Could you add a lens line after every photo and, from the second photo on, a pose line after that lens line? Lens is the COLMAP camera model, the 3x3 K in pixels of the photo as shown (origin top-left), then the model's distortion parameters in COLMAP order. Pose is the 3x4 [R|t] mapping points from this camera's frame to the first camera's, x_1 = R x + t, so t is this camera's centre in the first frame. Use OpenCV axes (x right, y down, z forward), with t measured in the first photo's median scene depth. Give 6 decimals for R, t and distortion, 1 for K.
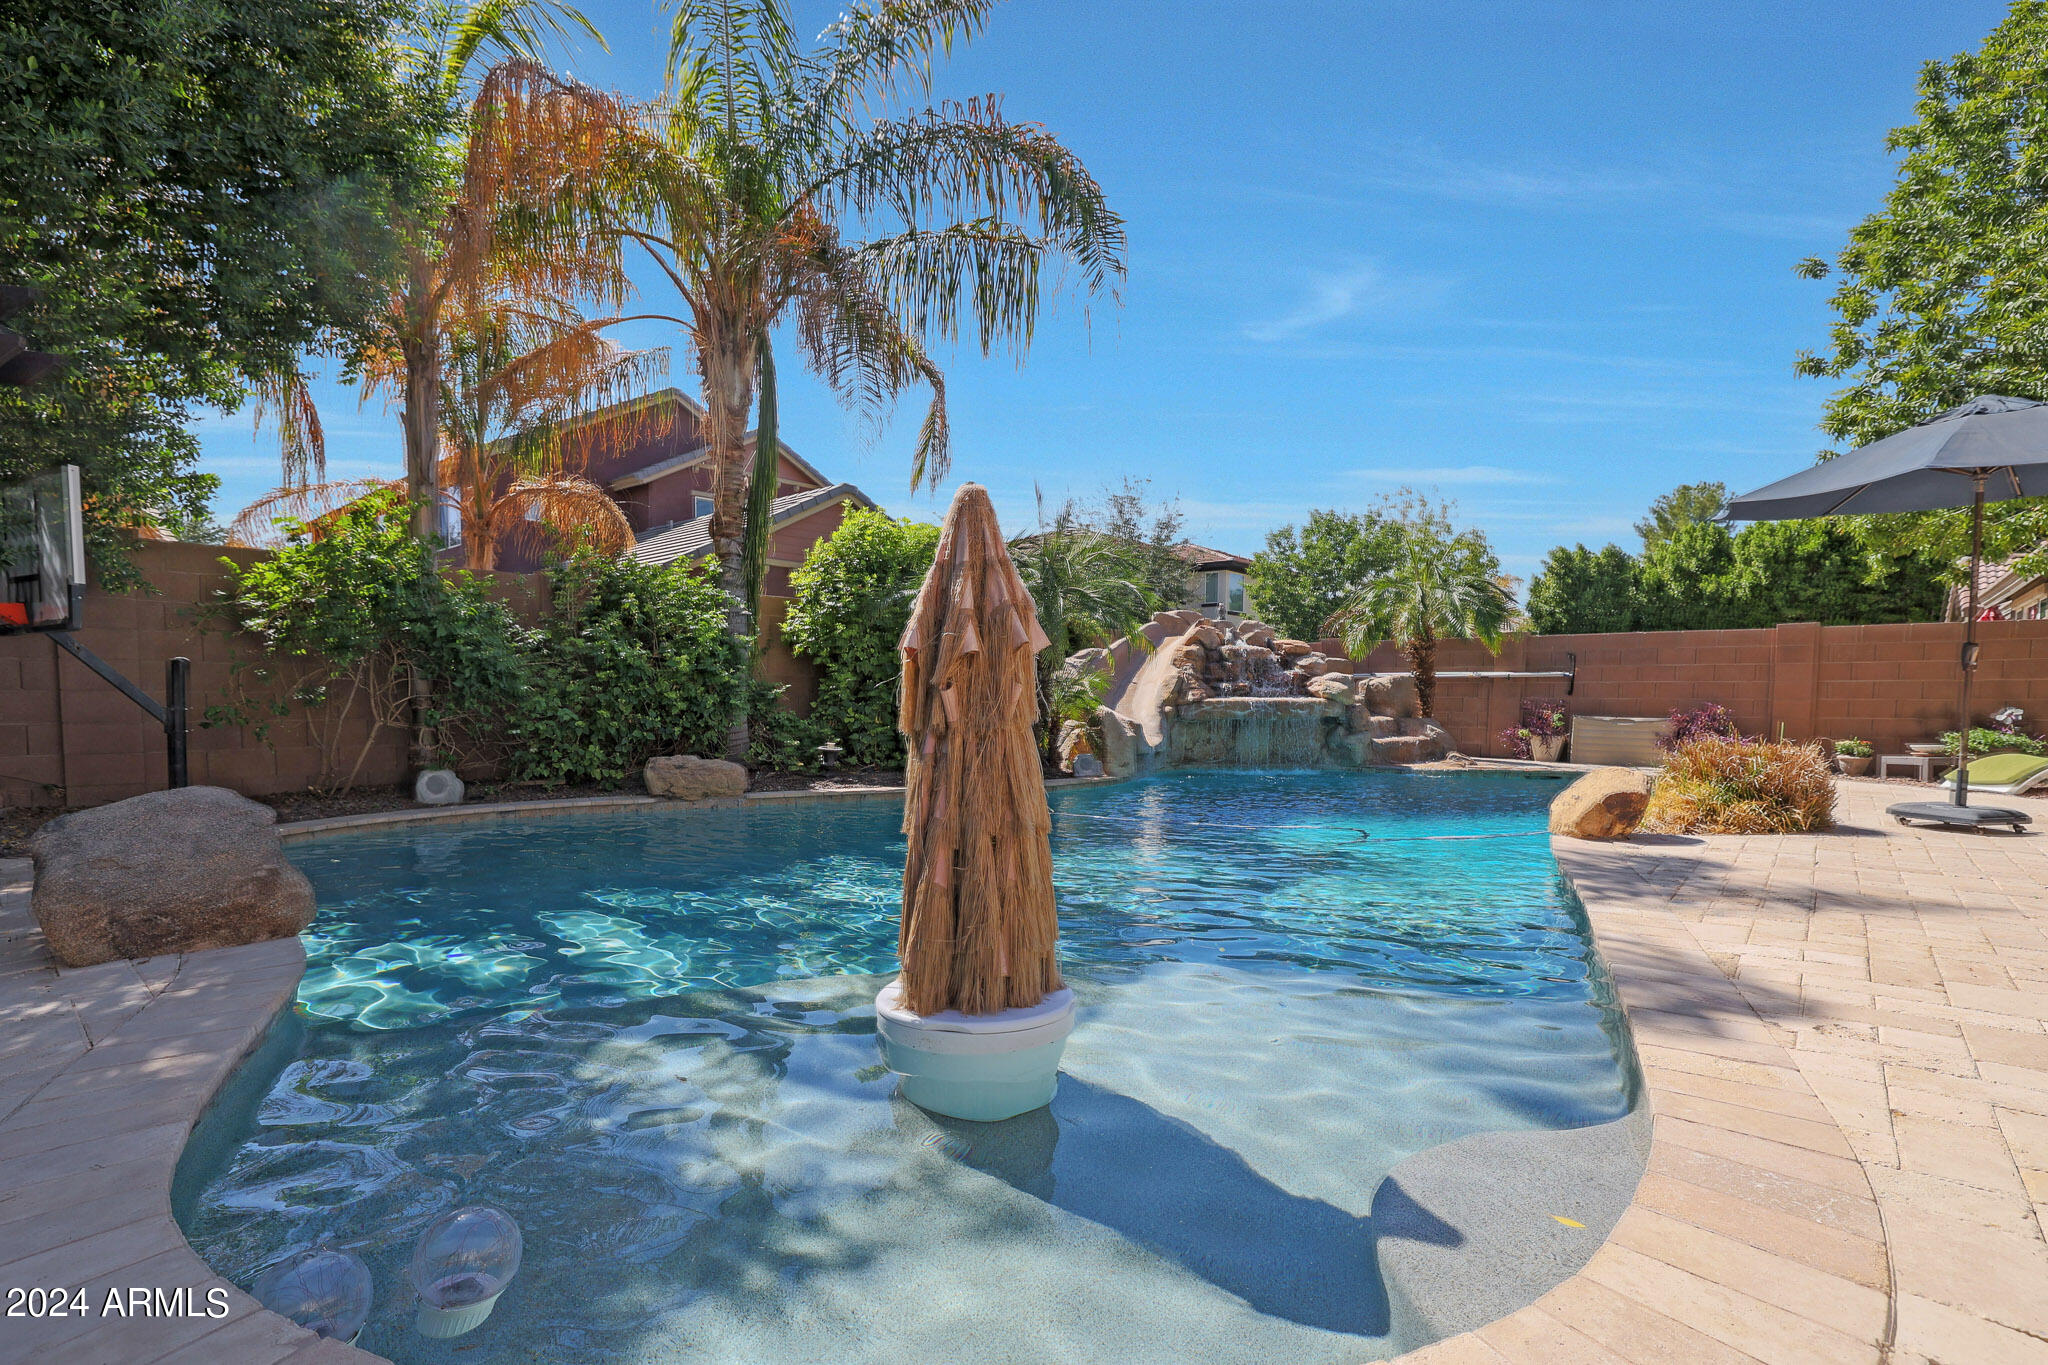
lens RADIAL K [[960.1, 0, 1076.3], [0, 960.1, 760.0], [0, 0, 1]] dist [0.000693, 0.000515]
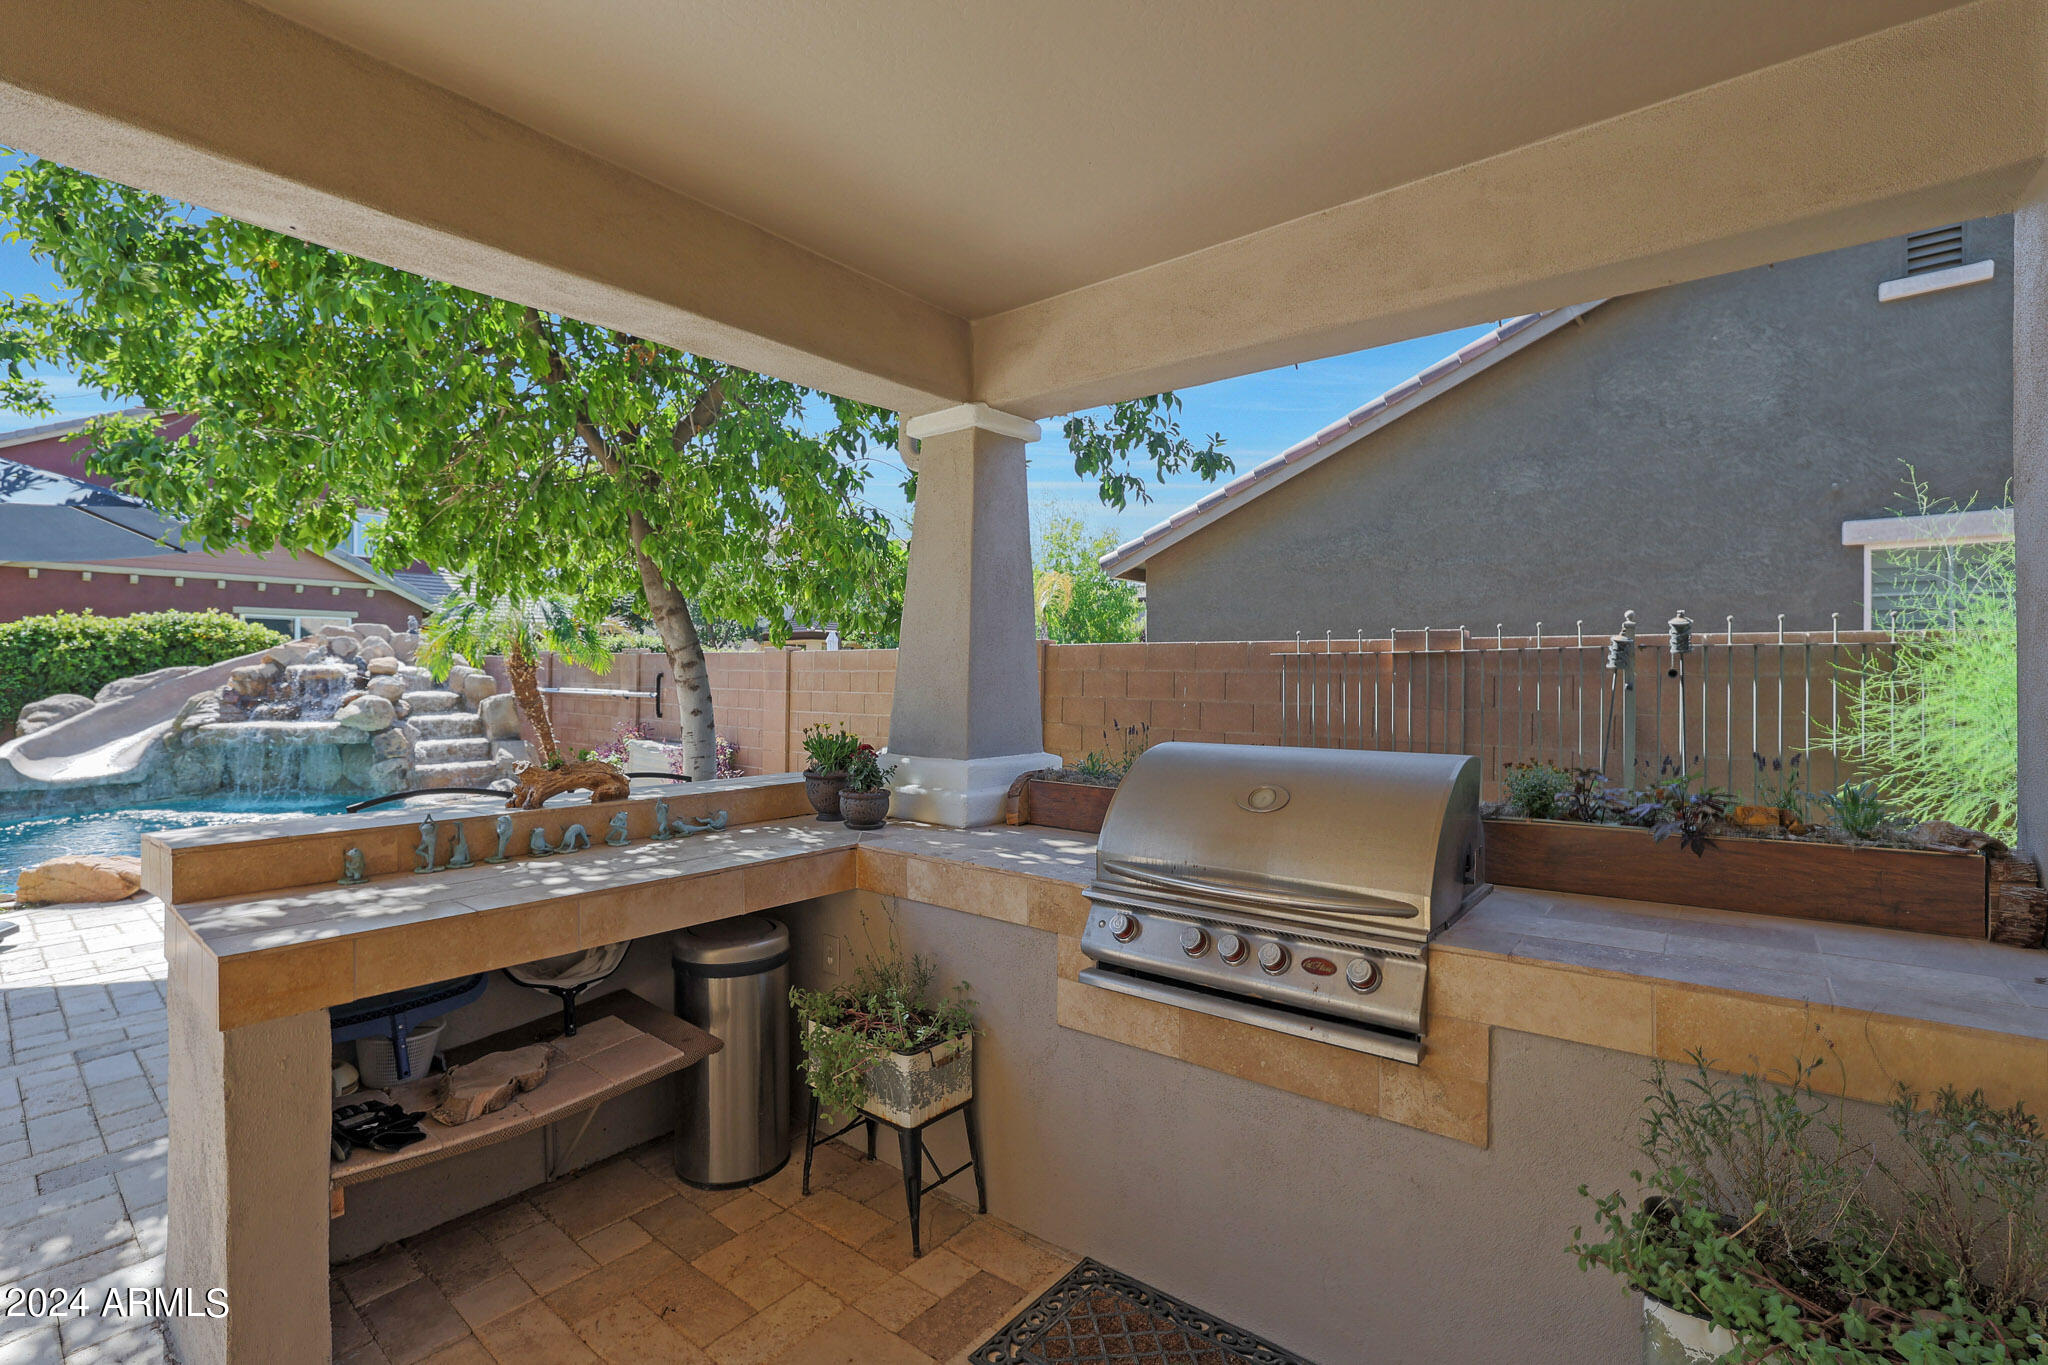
lens RADIAL K [[885.4, 0, 979.4], [0, 885.4, 687.4], [0, 0, 1]] dist [-0.000240, -0.000106]
pose [[0.997798, 0.001163, -0.066314, 0.933714], [-0.004202, 0.998946, -0.045714, -0.062905], [0.066191, 0.045892, 0.996751, 0.180428]]
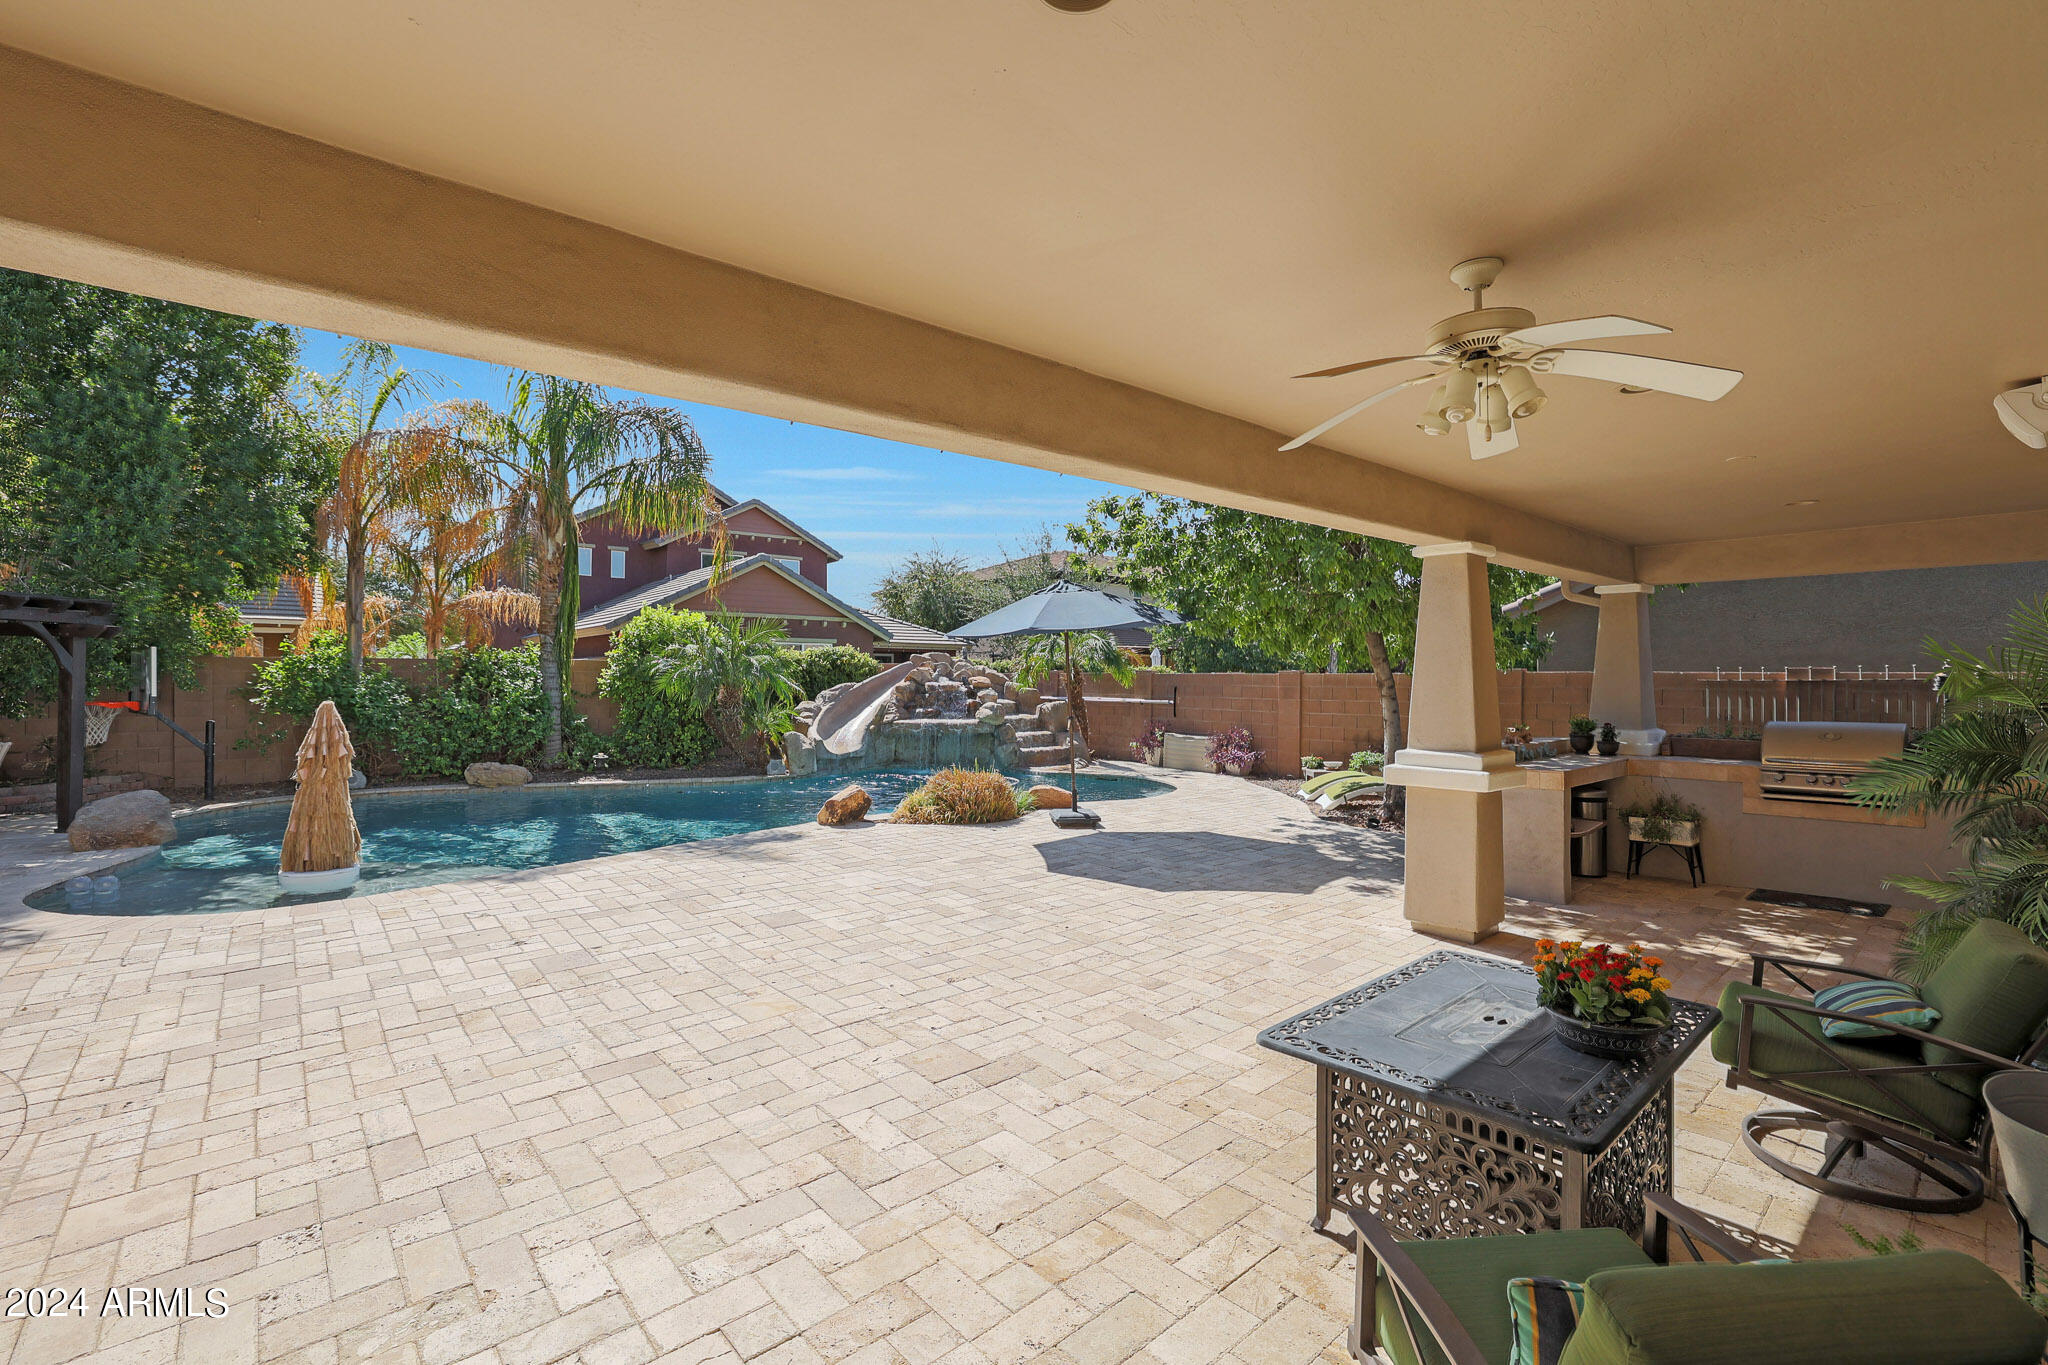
lens RADIAL K [[904.3, 0, 1024.0], [0, 904.3, 682.5], [0, 0, 1]] dist [0.030467, -0.000150]
pose [[0.982899, 0.000111, -0.184145, 0.573699], [-0.010902, 0.998281, -0.057591, -0.043370], [0.183822, 0.058614, 0.981210, -0.325067]]
